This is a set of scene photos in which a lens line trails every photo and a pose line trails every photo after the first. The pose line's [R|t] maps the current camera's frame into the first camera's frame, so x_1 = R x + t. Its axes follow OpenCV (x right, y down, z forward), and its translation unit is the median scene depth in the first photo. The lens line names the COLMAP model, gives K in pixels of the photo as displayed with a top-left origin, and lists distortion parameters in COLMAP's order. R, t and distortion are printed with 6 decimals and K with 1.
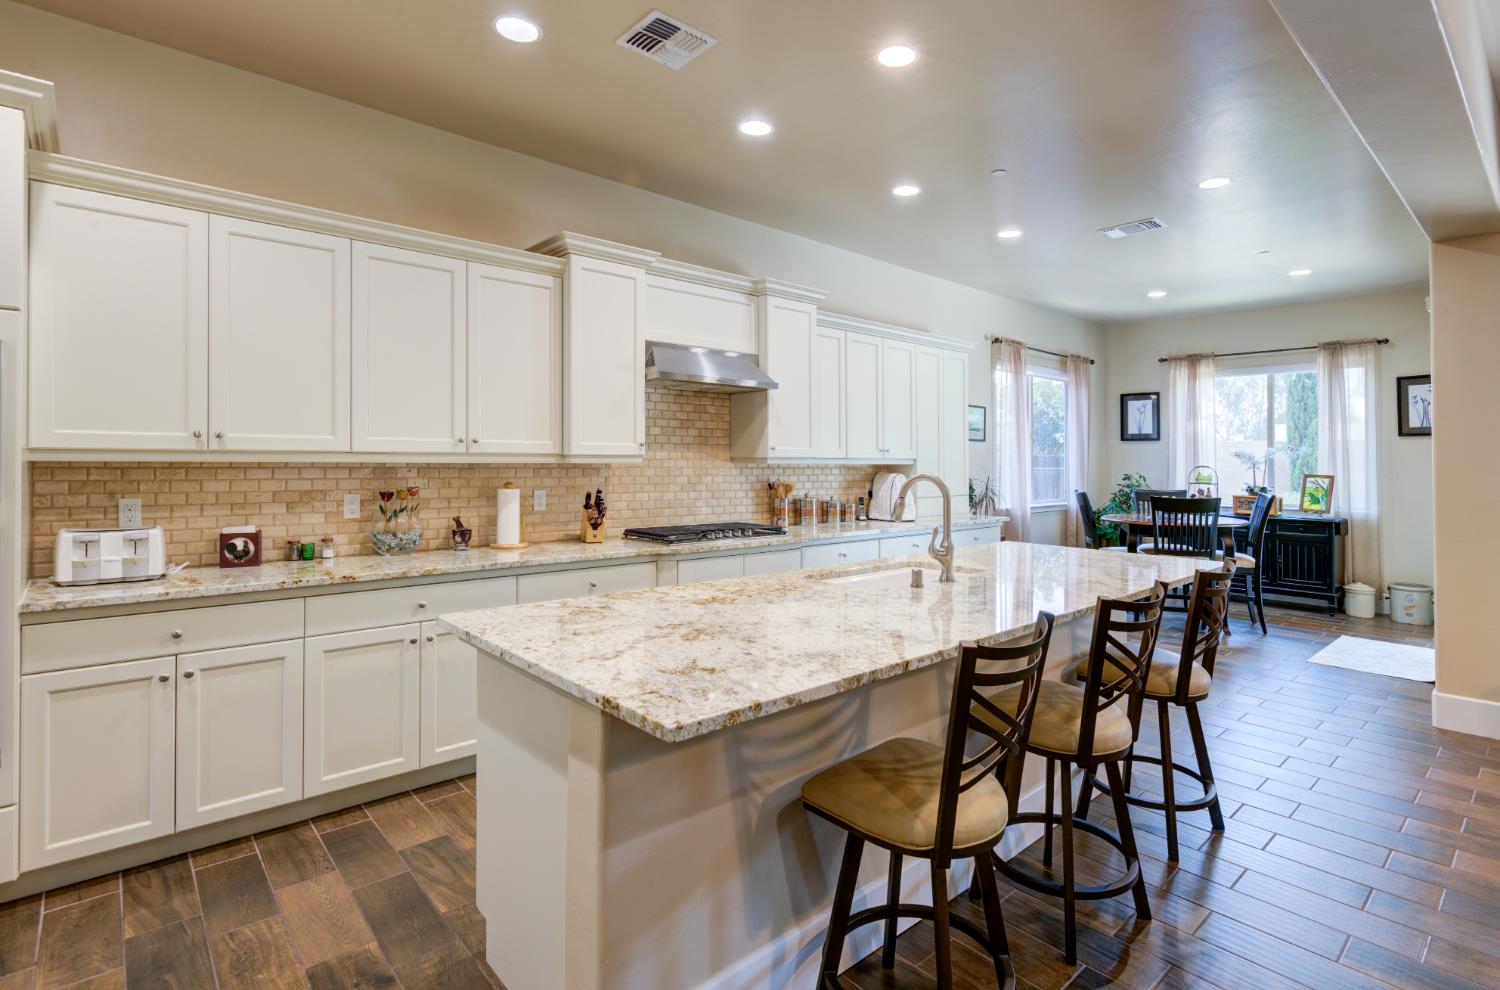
lens RADIAL K [[749.9, 0, 797.1], [0, 749.9, 423.7], [0, 0, 1]] dist [-0.002822, 0.001404]
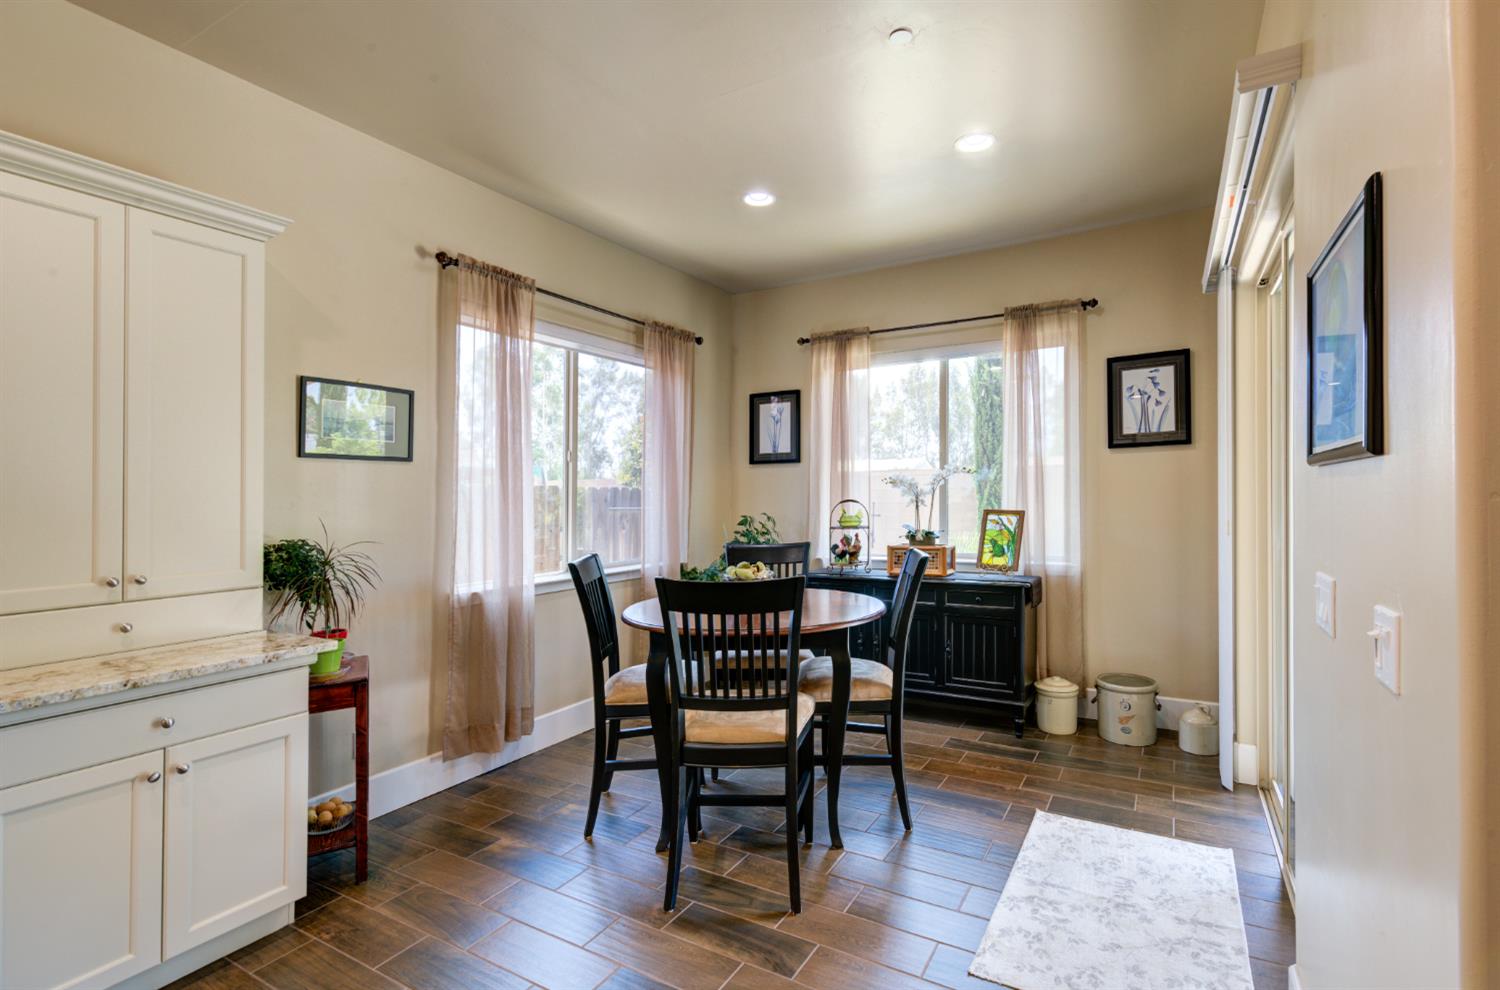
lens RADIAL K [[683.7, 0, 797.7], [0, 683.7, 489.5], [0, 0, 1]] dist [0.007691, 0.000241]
pose [[0.953143, -0.018554, 0.301951, 0.455140], [0.006660, 0.999163, 0.040372, 0.033322], [-0.302447, -0.036469, 0.952468, 0.641810]]
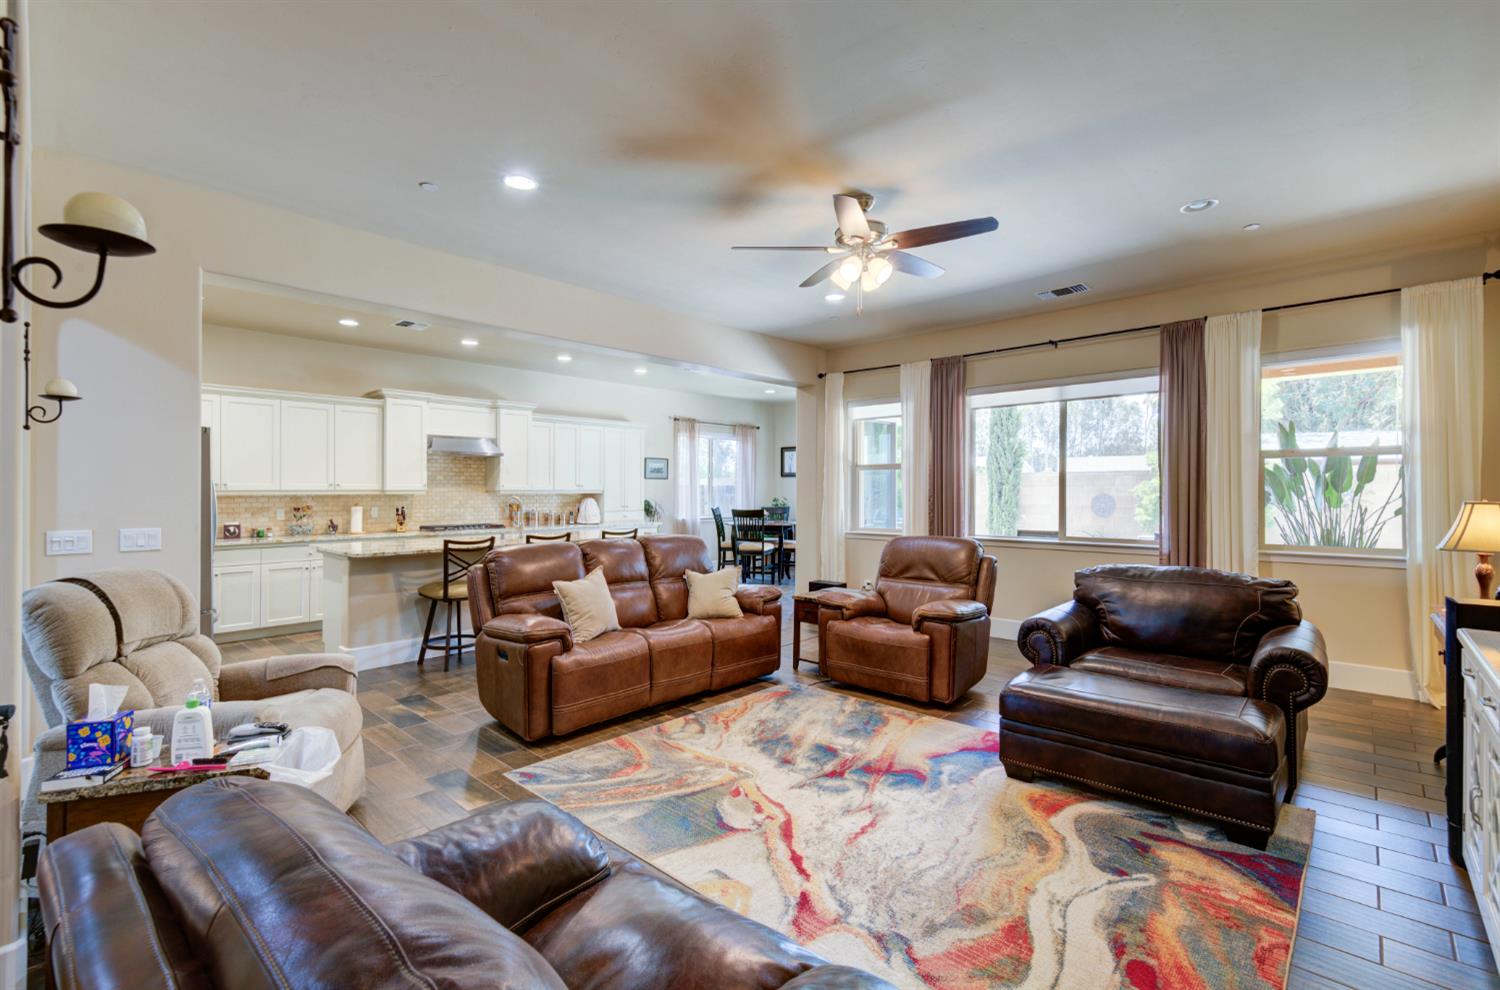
lens RADIAL K [[683.7, 0, 738.6], [0, 683.7, 445.7], [0, 0, 1]] dist [0.007691, 0.000241]
pose [[0.998850, -0.009320, 0.047022, 0.433859], [0.010202, 0.999776, -0.018550, -0.028058], [-0.046839, 0.019008, 0.998722, -0.714445]]
